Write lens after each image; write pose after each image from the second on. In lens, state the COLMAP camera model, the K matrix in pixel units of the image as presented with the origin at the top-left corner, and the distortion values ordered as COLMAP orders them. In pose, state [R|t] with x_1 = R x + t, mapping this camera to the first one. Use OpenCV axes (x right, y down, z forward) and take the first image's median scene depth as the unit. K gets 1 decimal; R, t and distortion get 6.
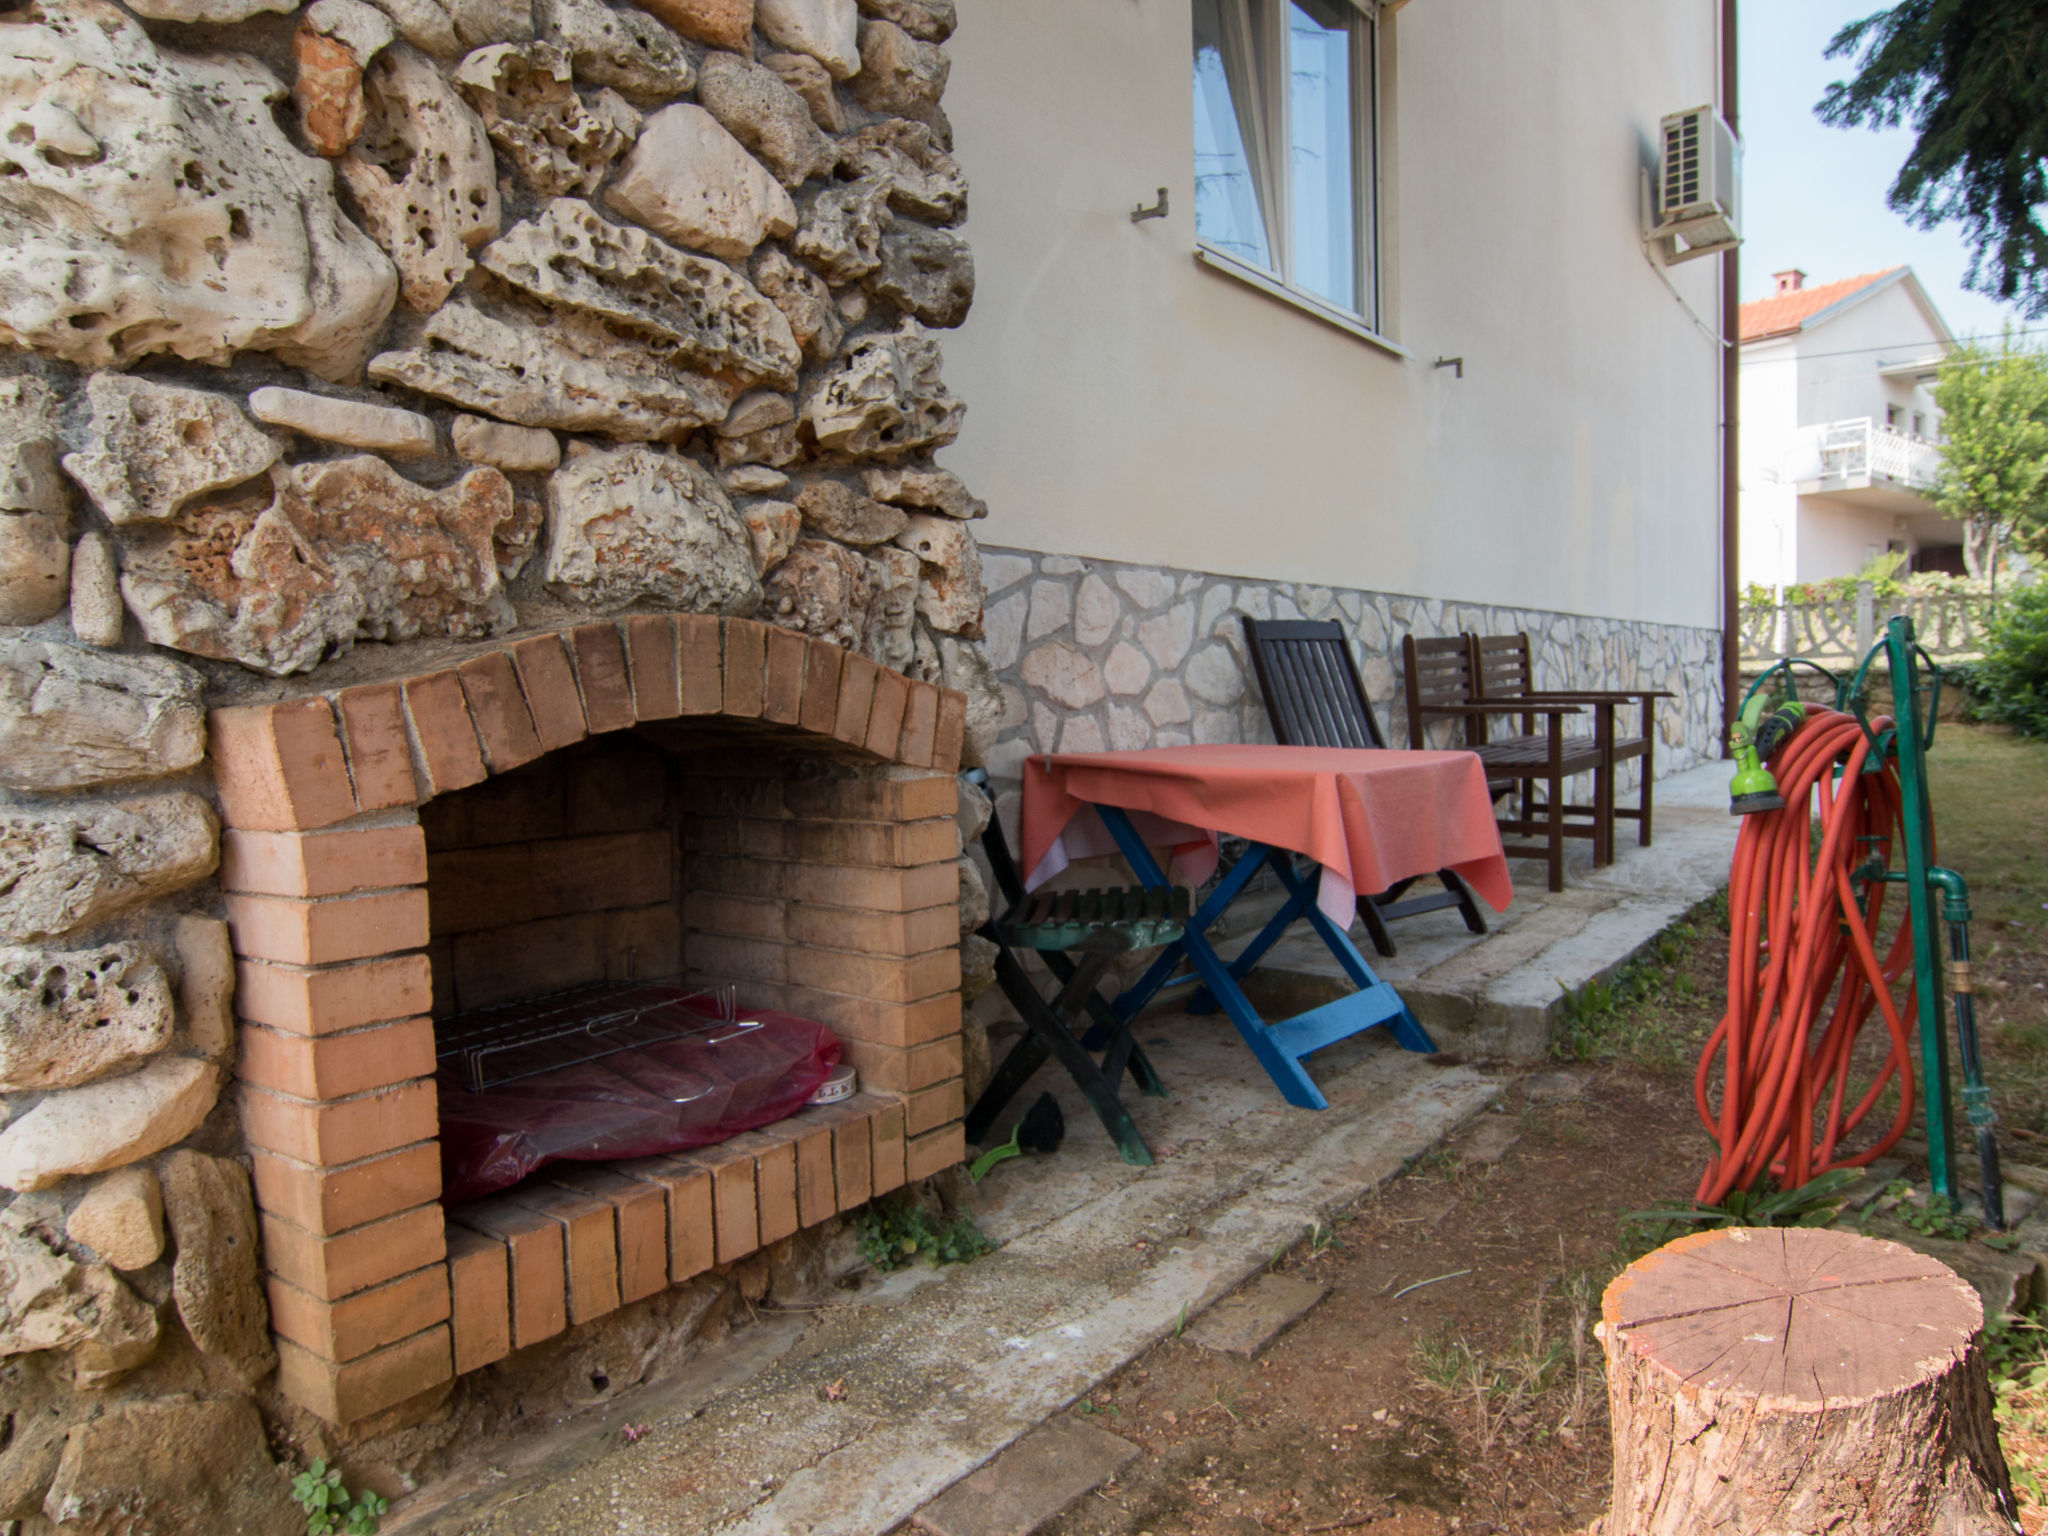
lens RADIAL K [[1288.5, 0, 1019.6], [0, 1288.5, 772.1], [0, 0, 1]] dist [-0.013897, -0.005386]
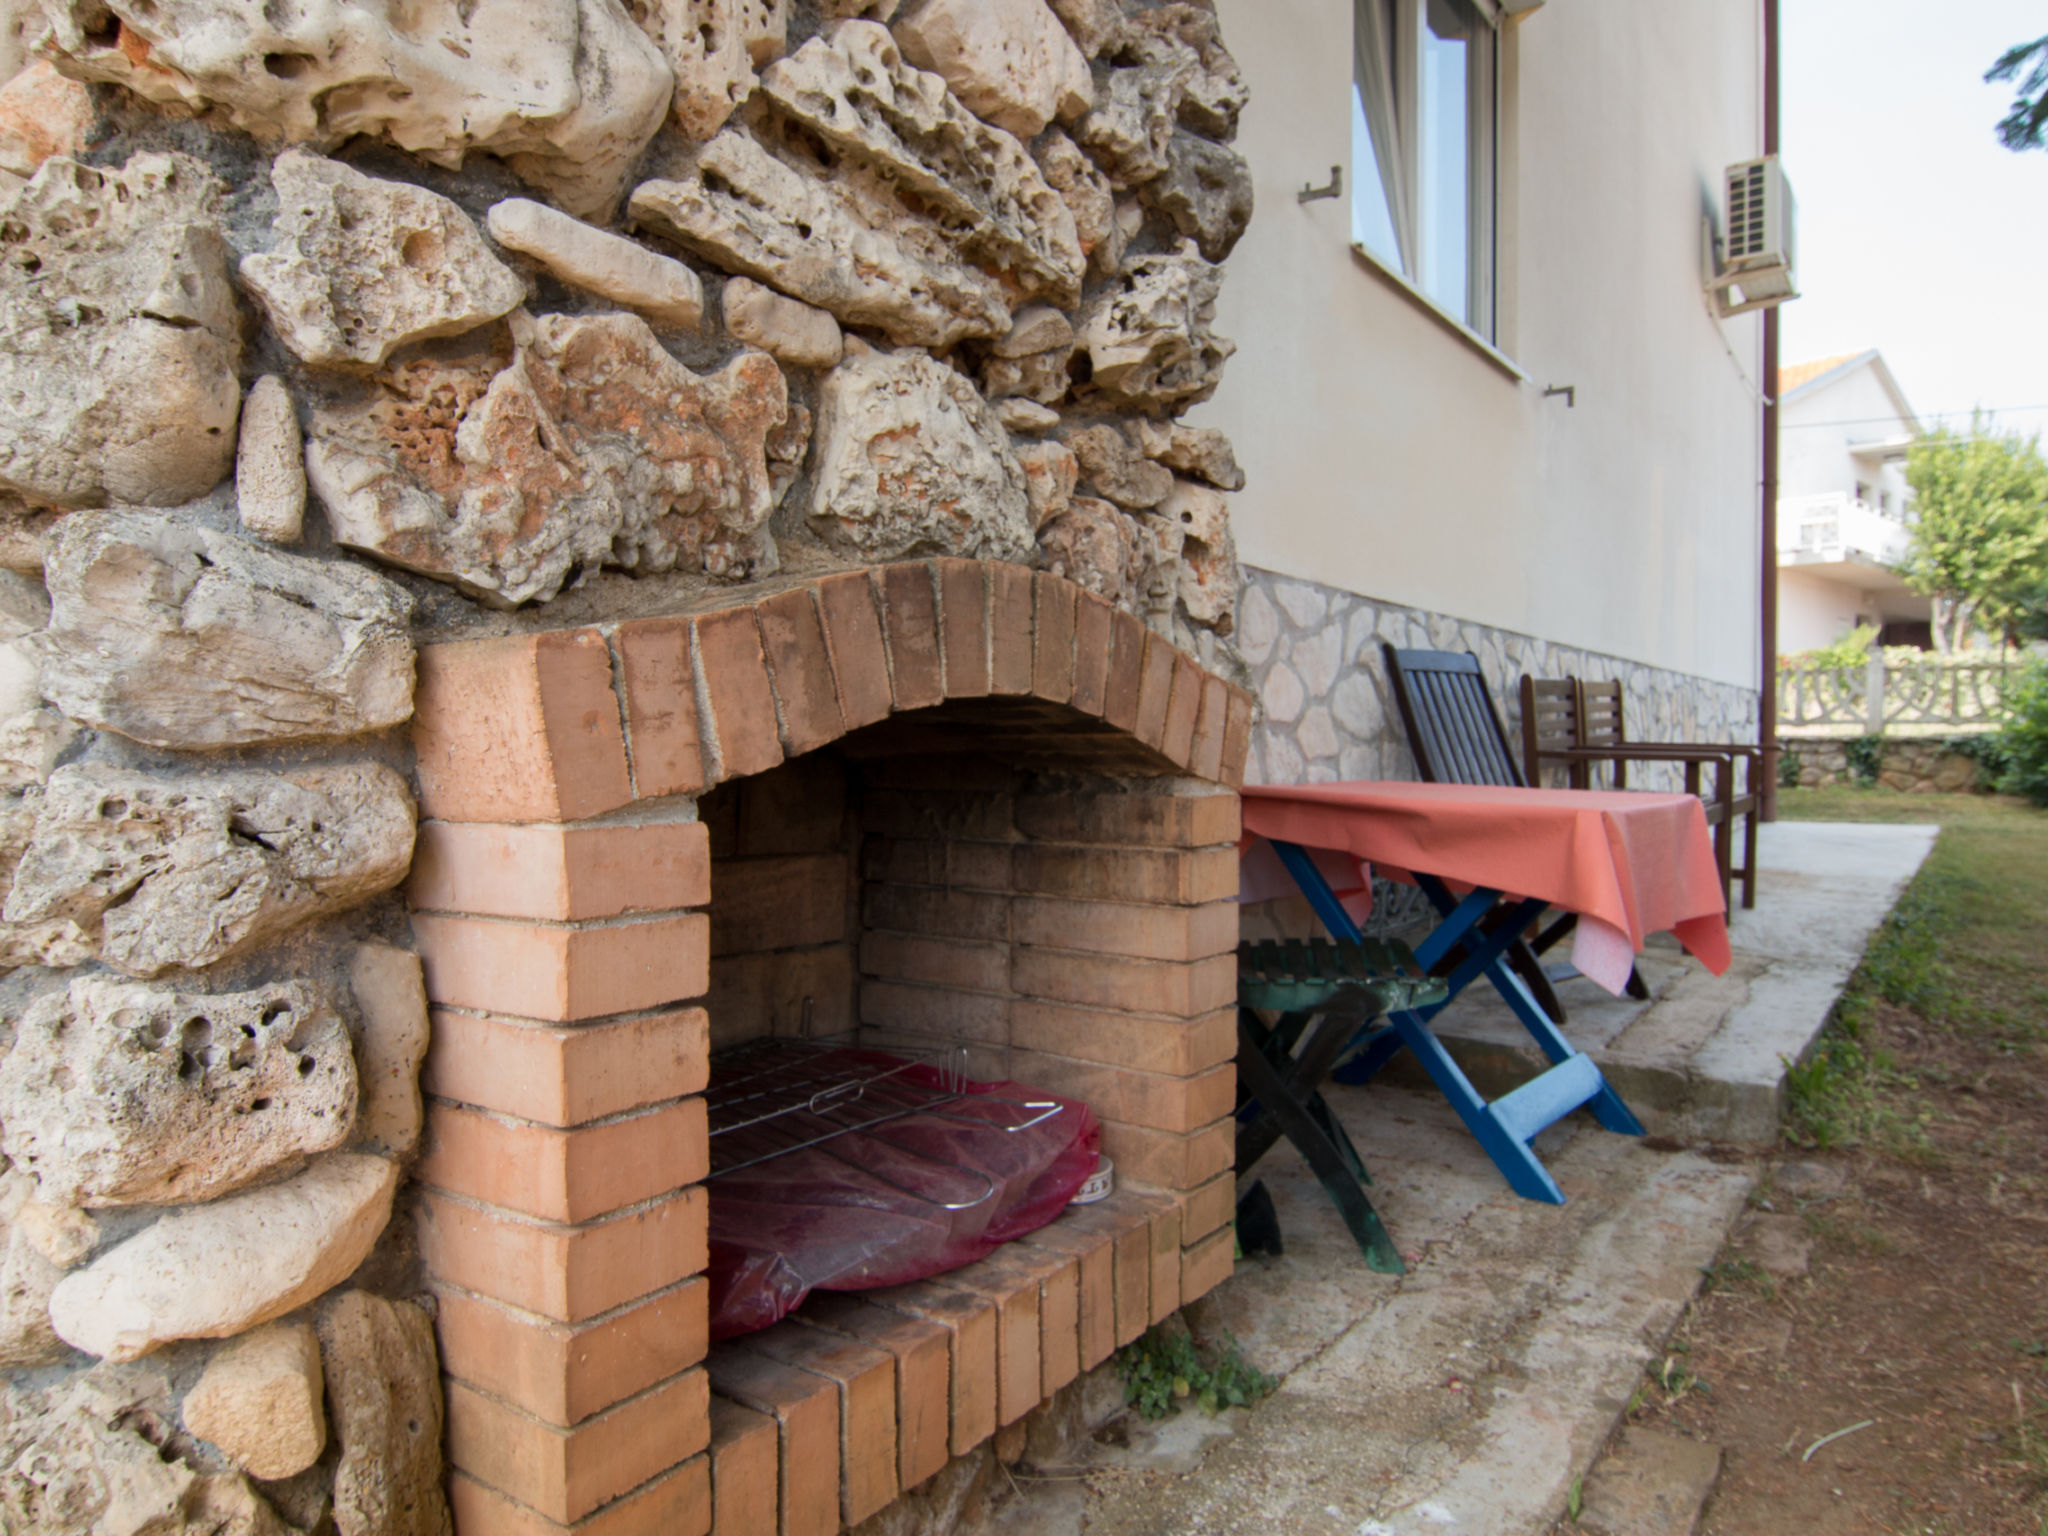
lens RADIAL K [[1312.3, 0, 1048.2], [0, 1312.3, 766.8], [0, 0, 1]] dist [-0.013658, -0.006980]
pose [[0.998912, 0.029410, 0.036192, -0.278876], [-0.027925, 0.998774, -0.040867, 0.031774], [-0.037350, 0.039812, 0.998509, 0.251144]]
